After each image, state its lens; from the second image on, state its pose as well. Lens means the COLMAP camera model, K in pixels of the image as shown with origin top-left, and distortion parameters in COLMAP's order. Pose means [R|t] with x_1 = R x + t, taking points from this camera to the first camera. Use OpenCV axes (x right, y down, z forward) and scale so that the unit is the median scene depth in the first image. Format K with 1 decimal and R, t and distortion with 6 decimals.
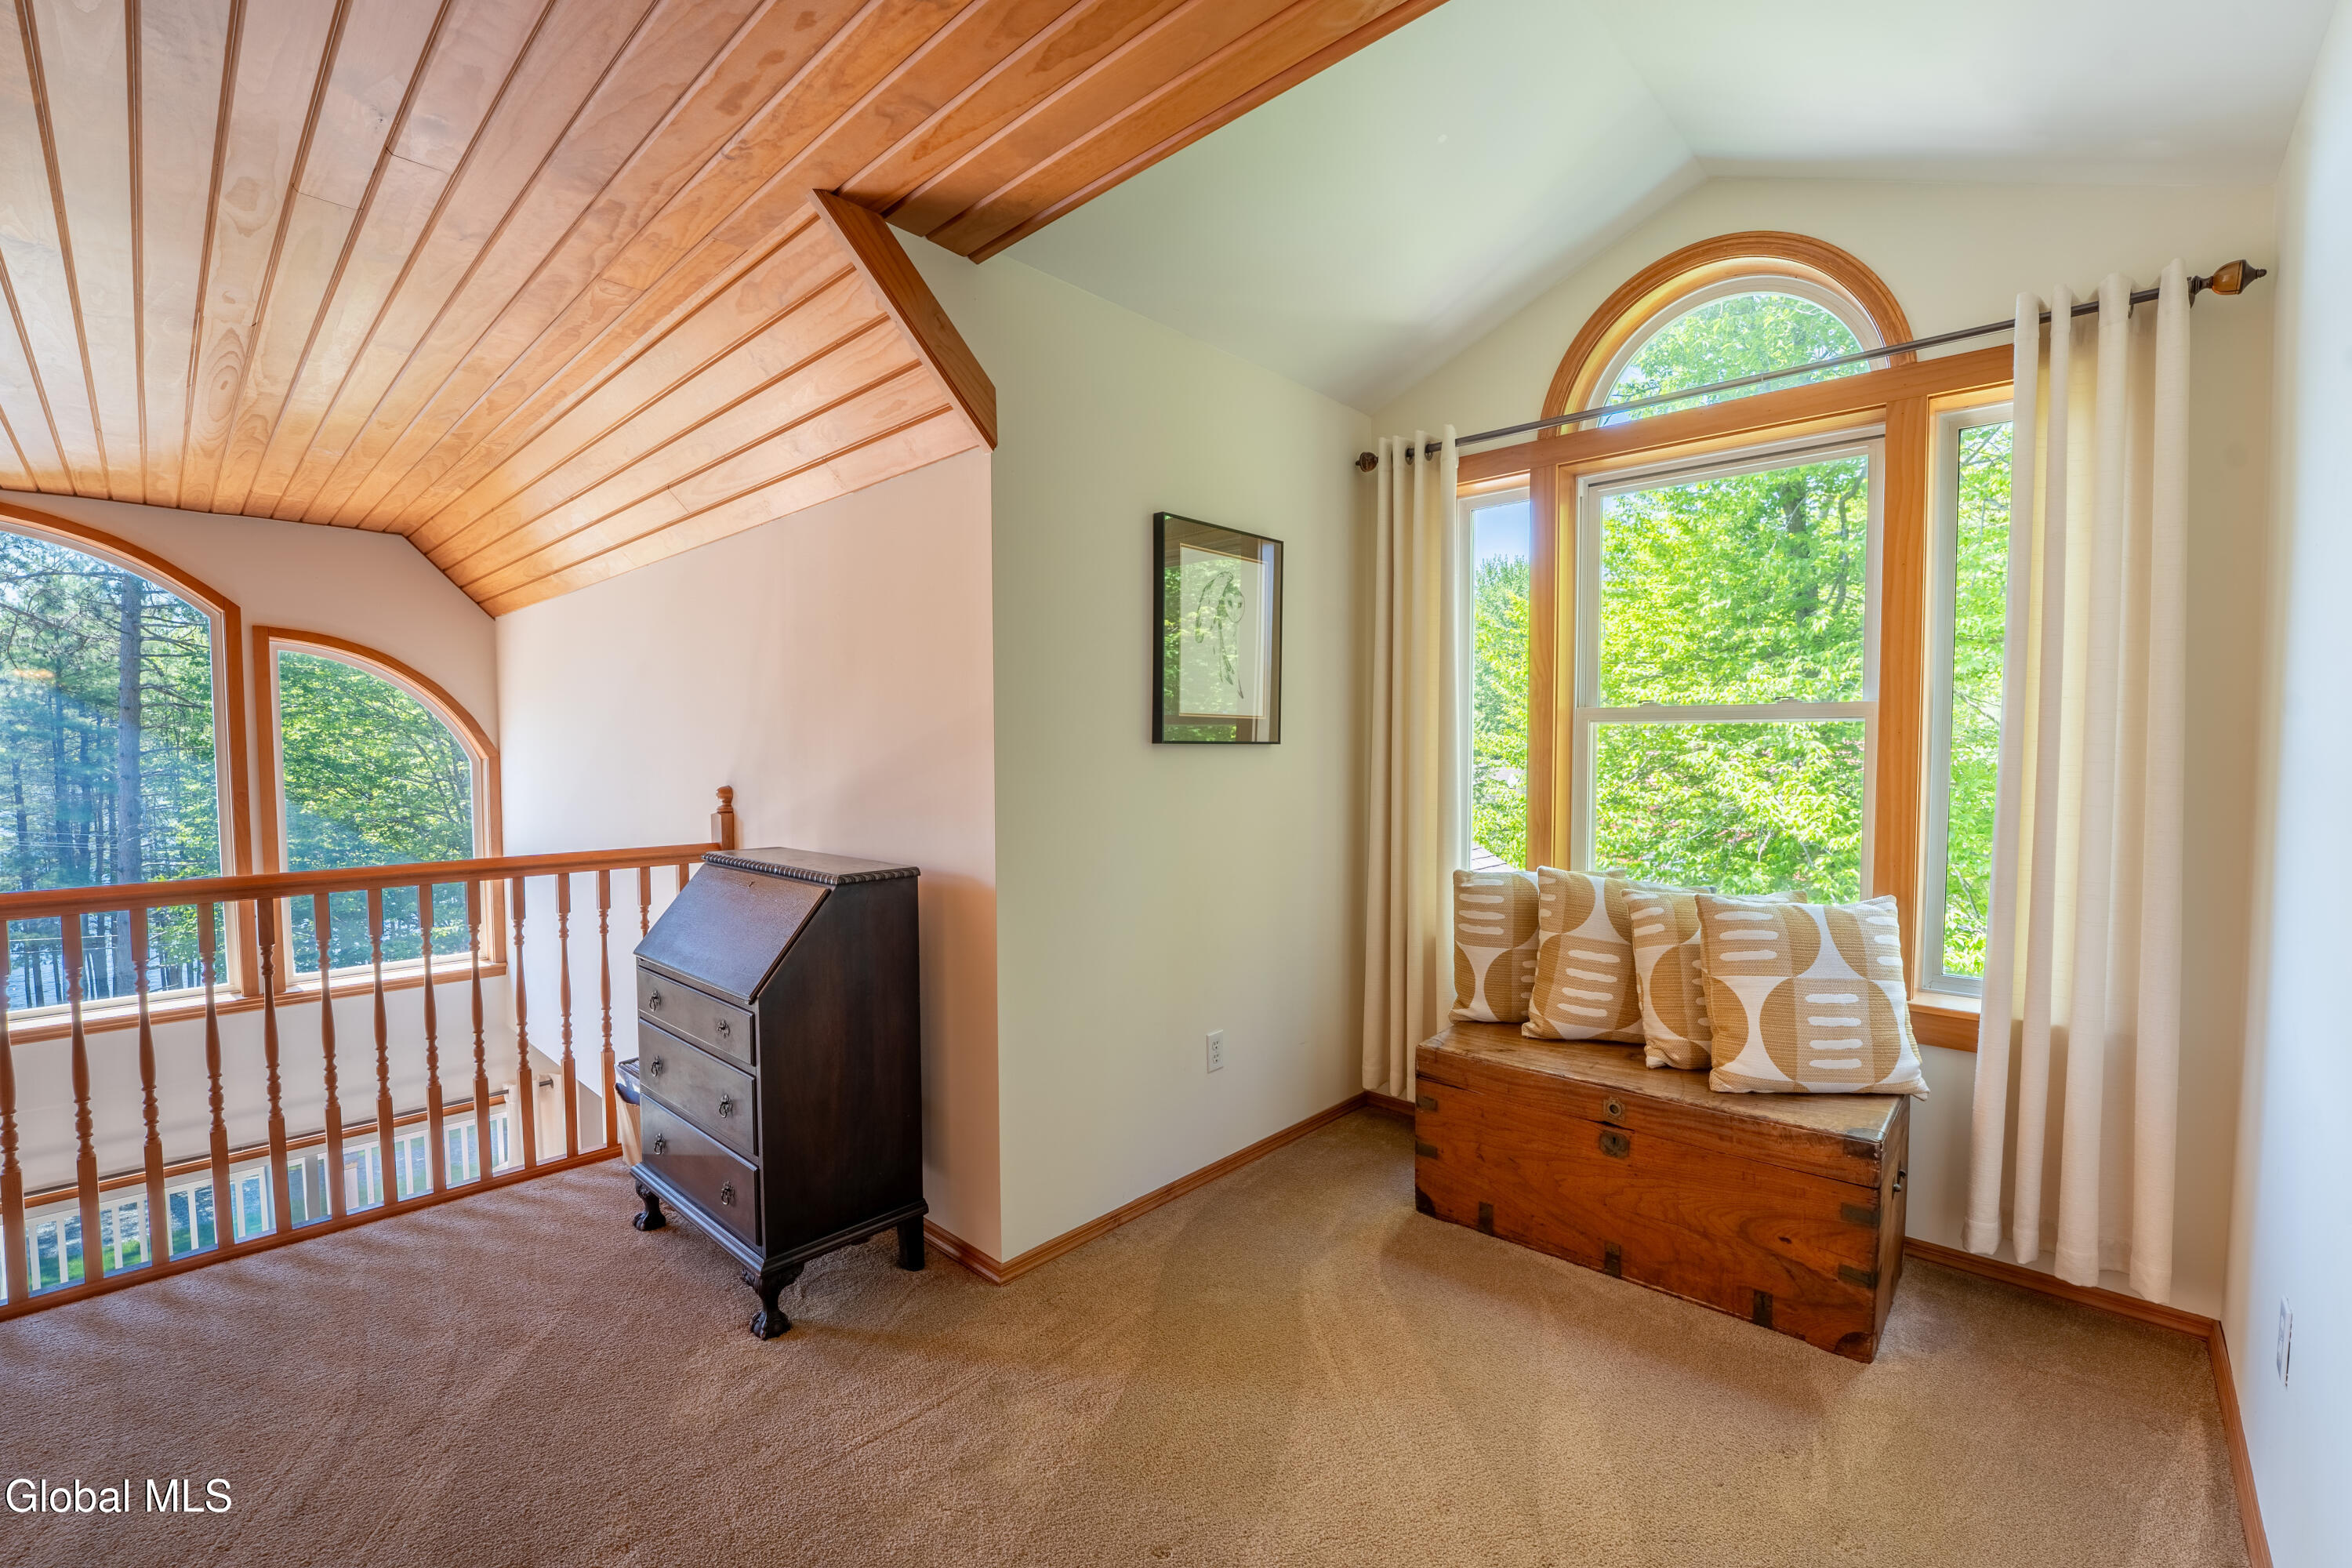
lens RADIAL K [[1007.6, 0, 1174.3], [0, 1007.6, 787.4], [0, 0, 1]] dist [-0.022861, 0.003792]
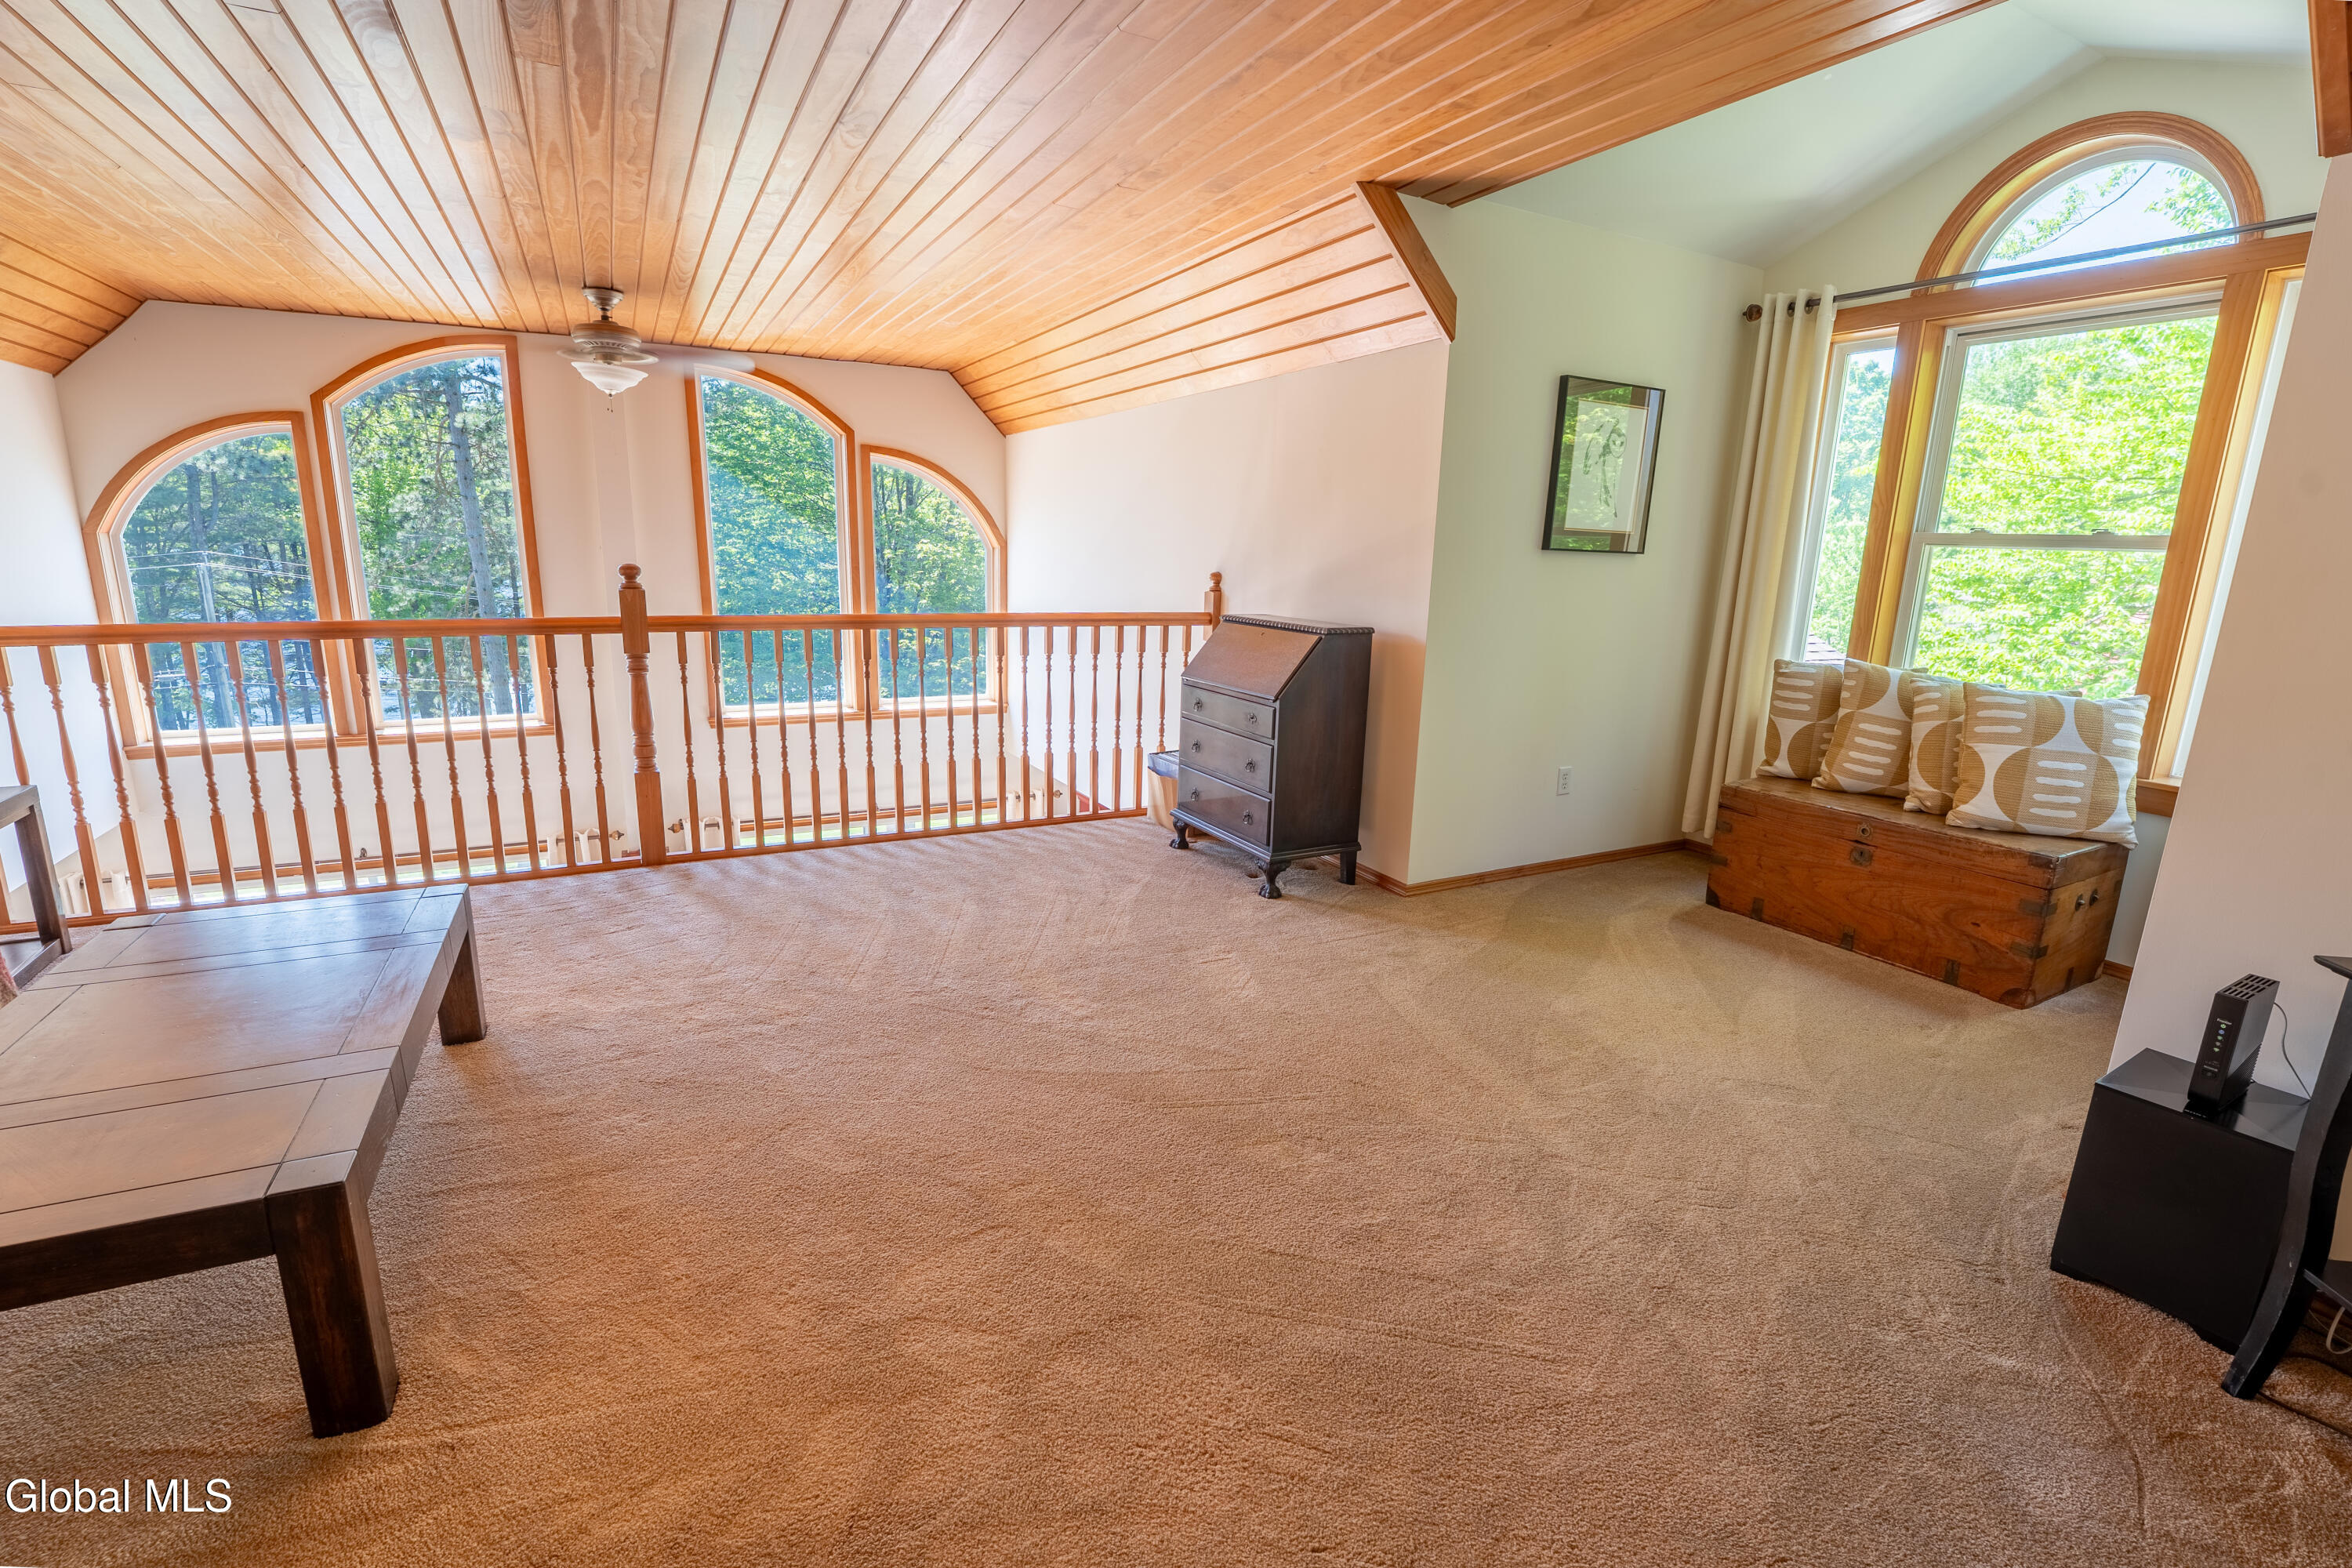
lens RADIAL K [[1051.5, 0, 1173.6], [0, 1051.5, 791.4], [0, 0, 1]] dist [-0.023498, -0.000586]
pose [[0.945390, 0.101136, -0.309853, -0.022382], [-0.042638, 0.980847, 0.190058, 0.031977], [0.323140, -0.166467, 0.931595, -0.593251]]
